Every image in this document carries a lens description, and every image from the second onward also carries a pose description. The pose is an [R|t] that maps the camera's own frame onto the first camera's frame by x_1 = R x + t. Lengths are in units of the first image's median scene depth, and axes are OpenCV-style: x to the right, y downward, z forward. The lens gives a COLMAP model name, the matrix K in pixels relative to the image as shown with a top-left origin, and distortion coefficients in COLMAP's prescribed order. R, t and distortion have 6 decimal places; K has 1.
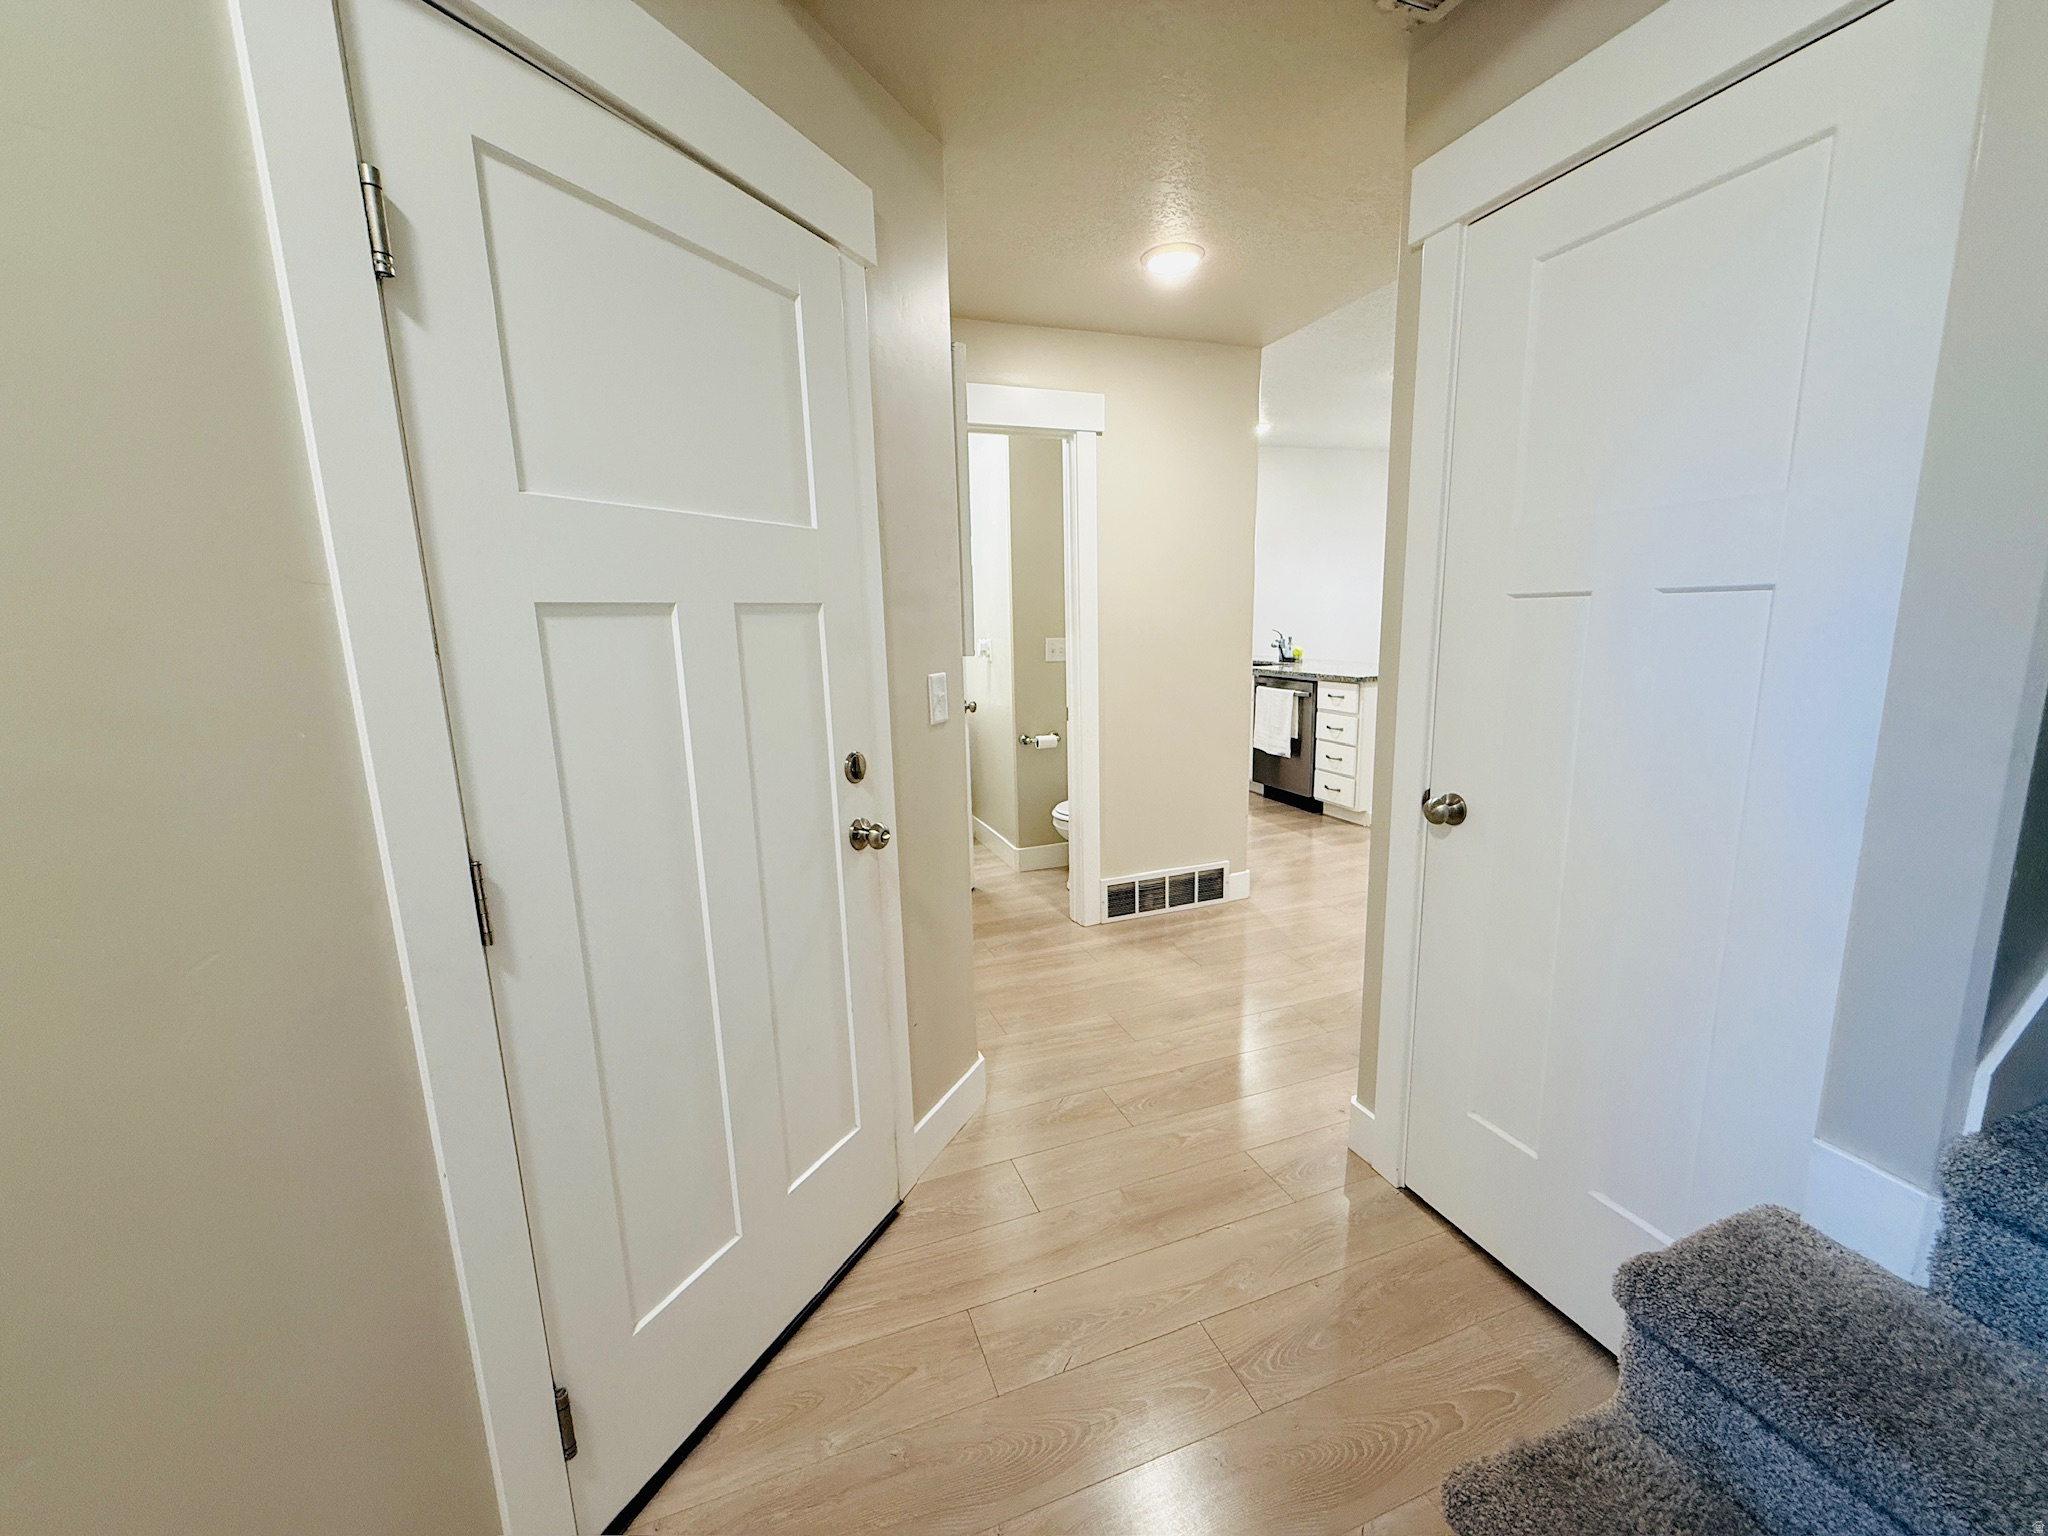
lens RADIAL K [[813.7, 0, 1019.6], [0, 813.7, 763.3], [0, 0, 1]] dist [0.000112, 0.000060]
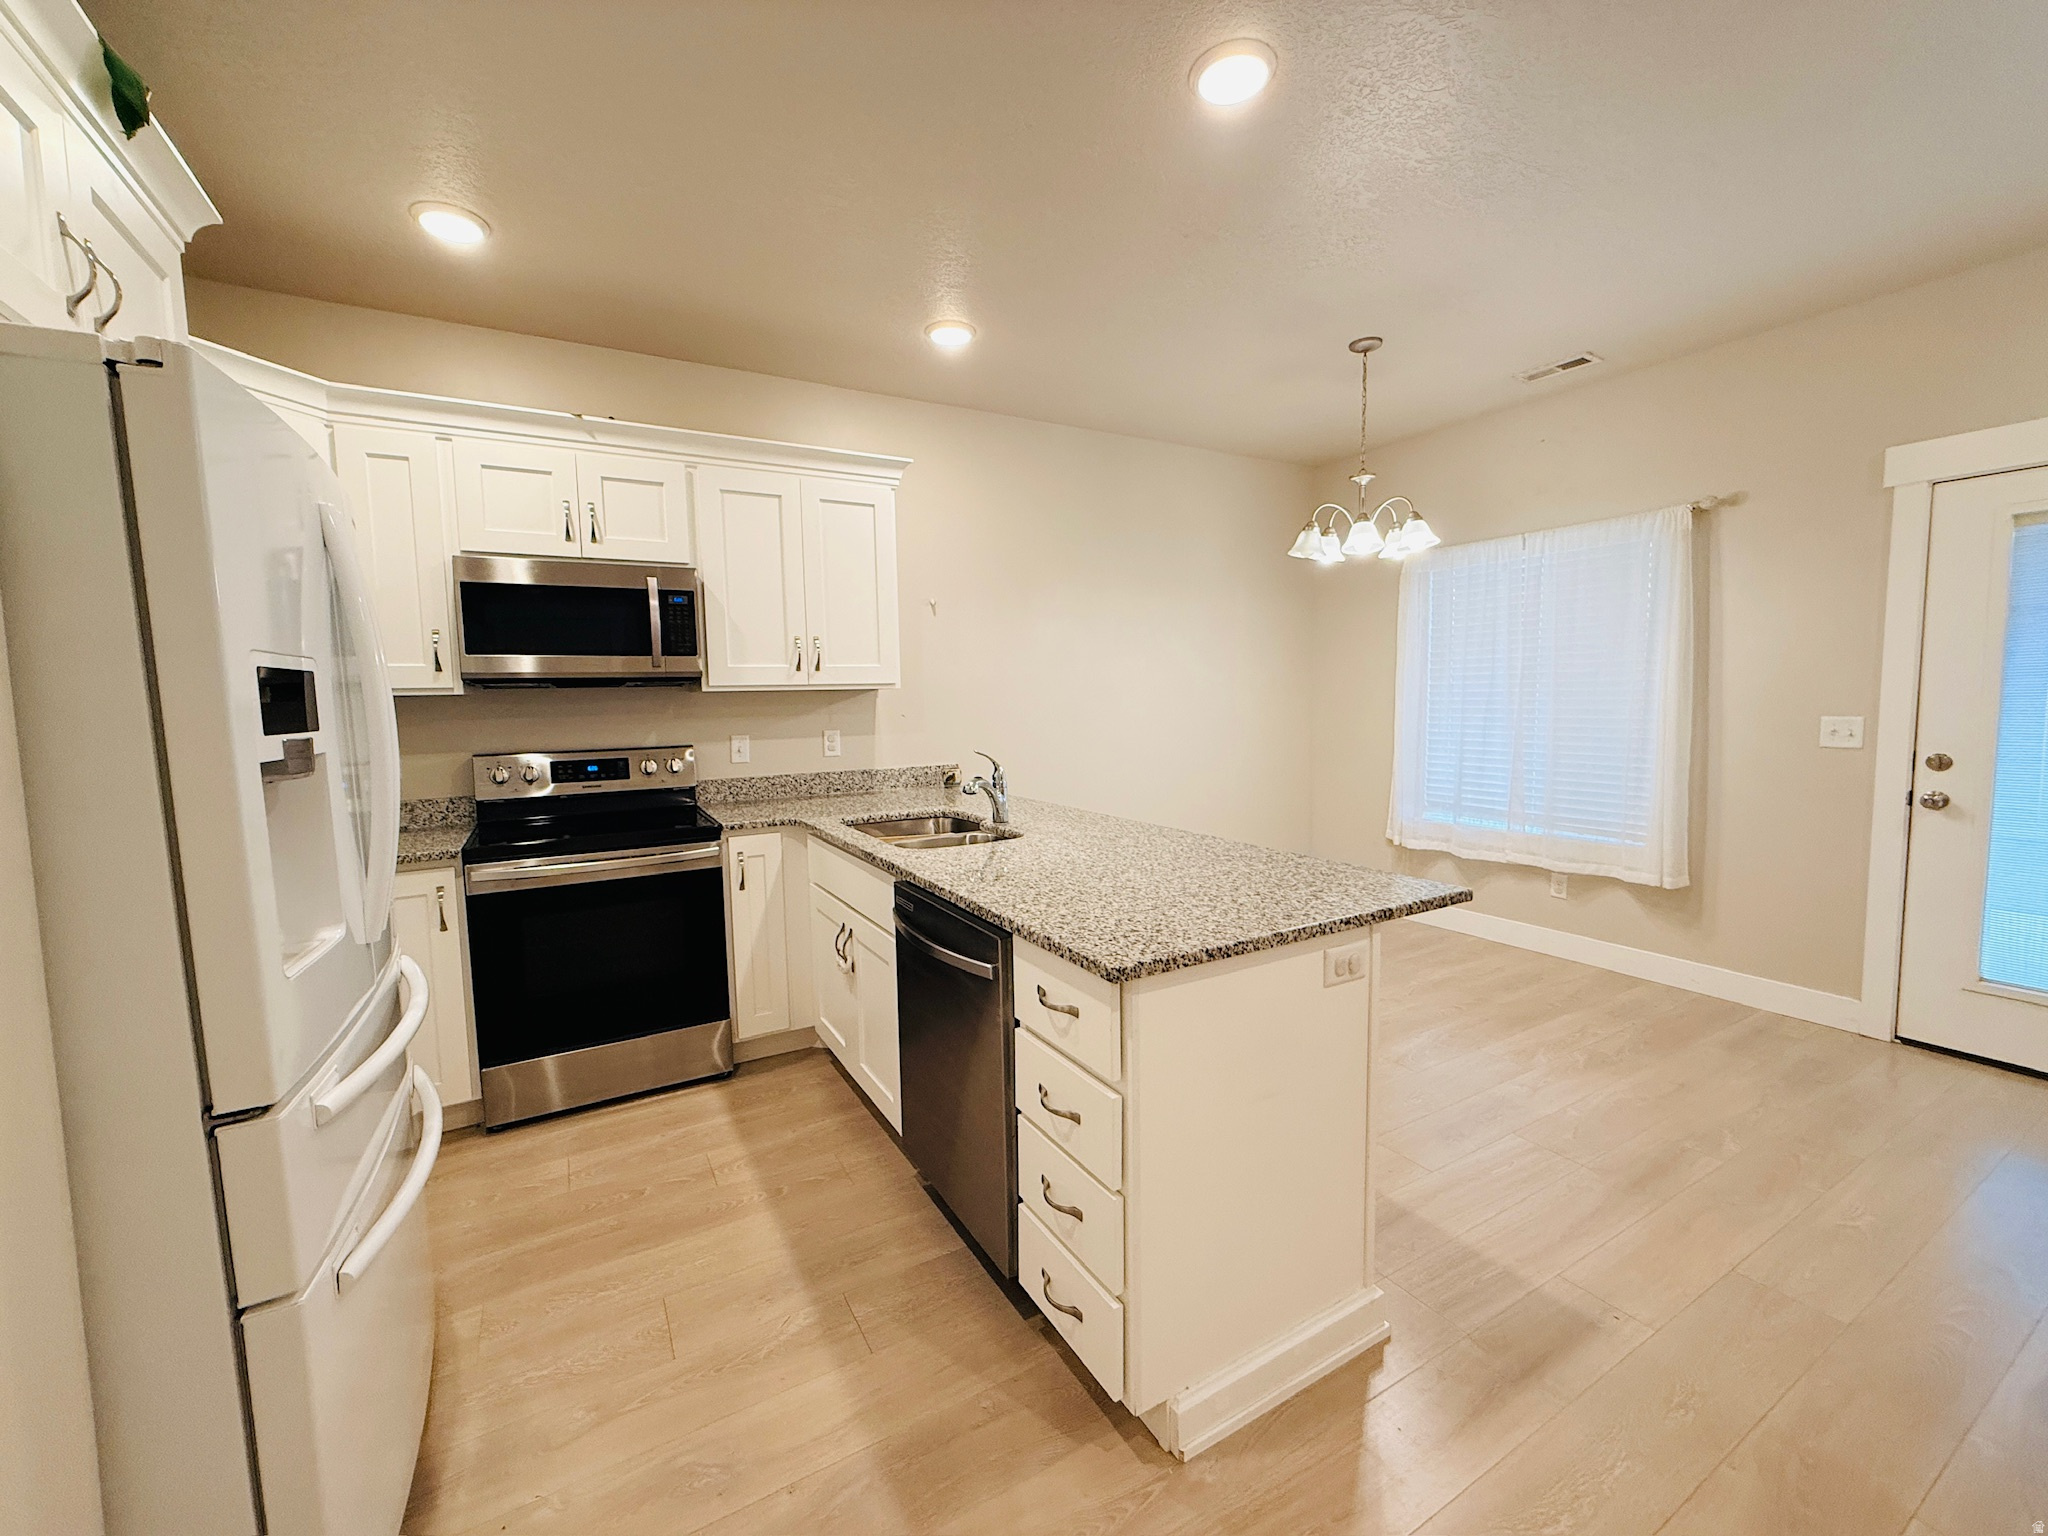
lens RADIAL K [[815.8, 0, 1019.4], [0, 815.8, 763.5], [0, 0, 1]] dist [0.000987, 0.000130]
pose [[0.985813, -0.003746, 0.167807, 0.374463], [0.020322, 0.995060, -0.097173, -0.161713], [-0.166614, 0.099204, 0.981019, 0.805833]]
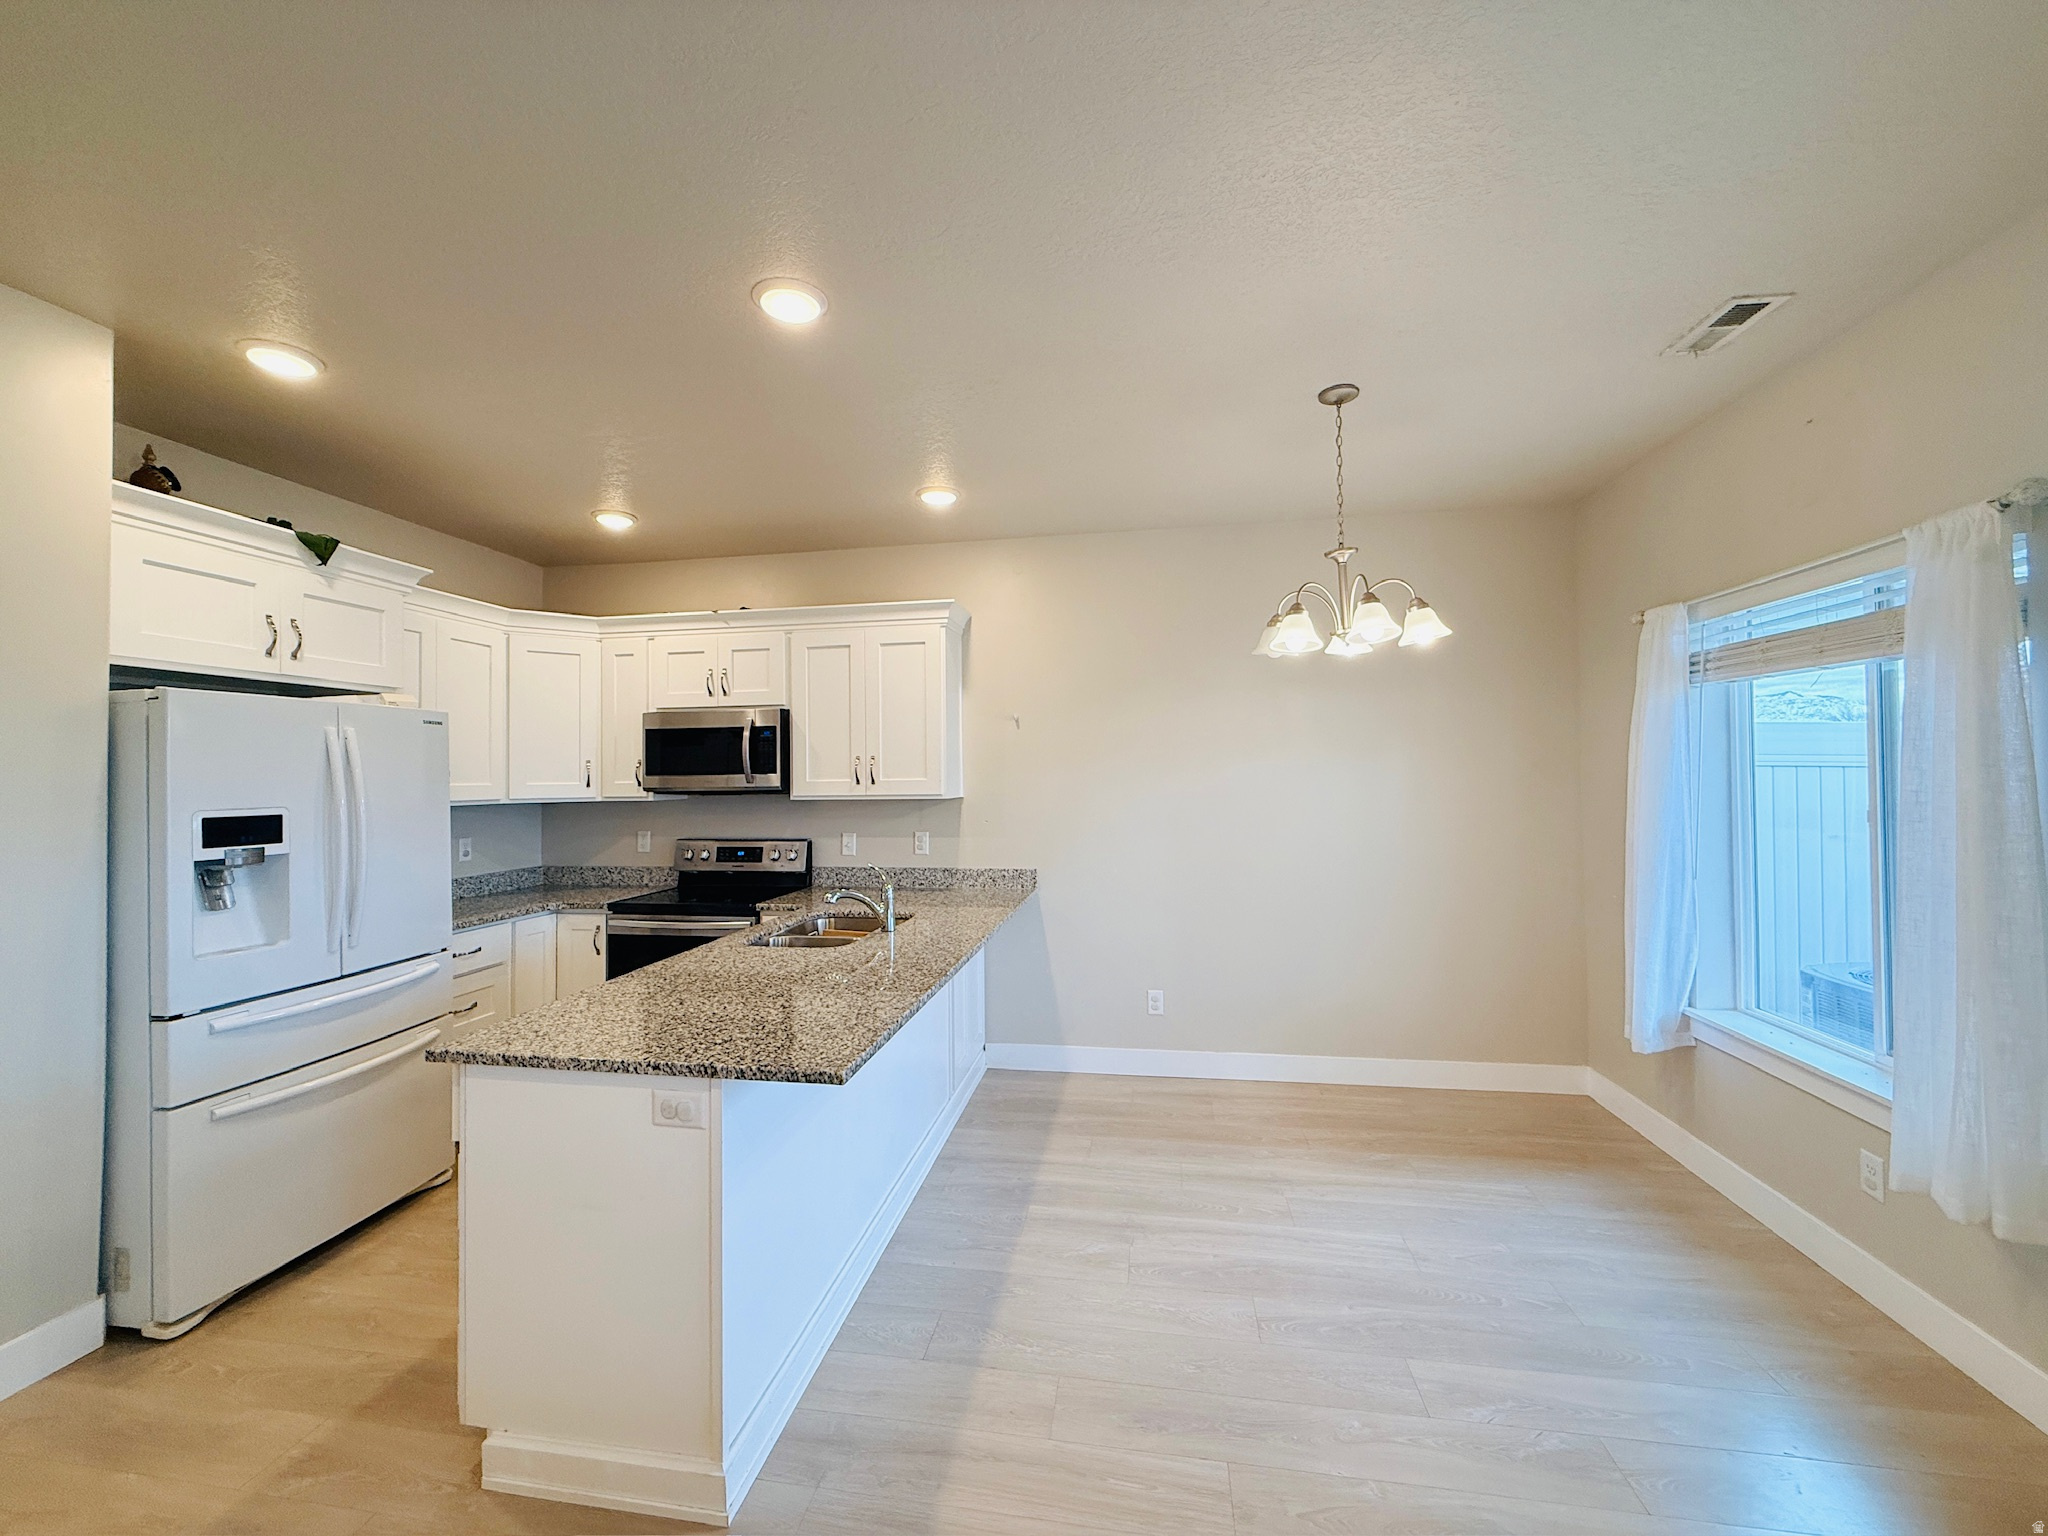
lens RADIAL K [[813.7, 0, 1019.6], [0, 813.7, 763.3], [0, 0, 1]] dist [0.000112, 0.000060]
pose [[0.869510, 0.011394, -0.493784, 0.914095], [-0.101932, 0.982352, -0.156826, -0.222224], [0.483283, 0.186694, 0.855326, 0.869173]]
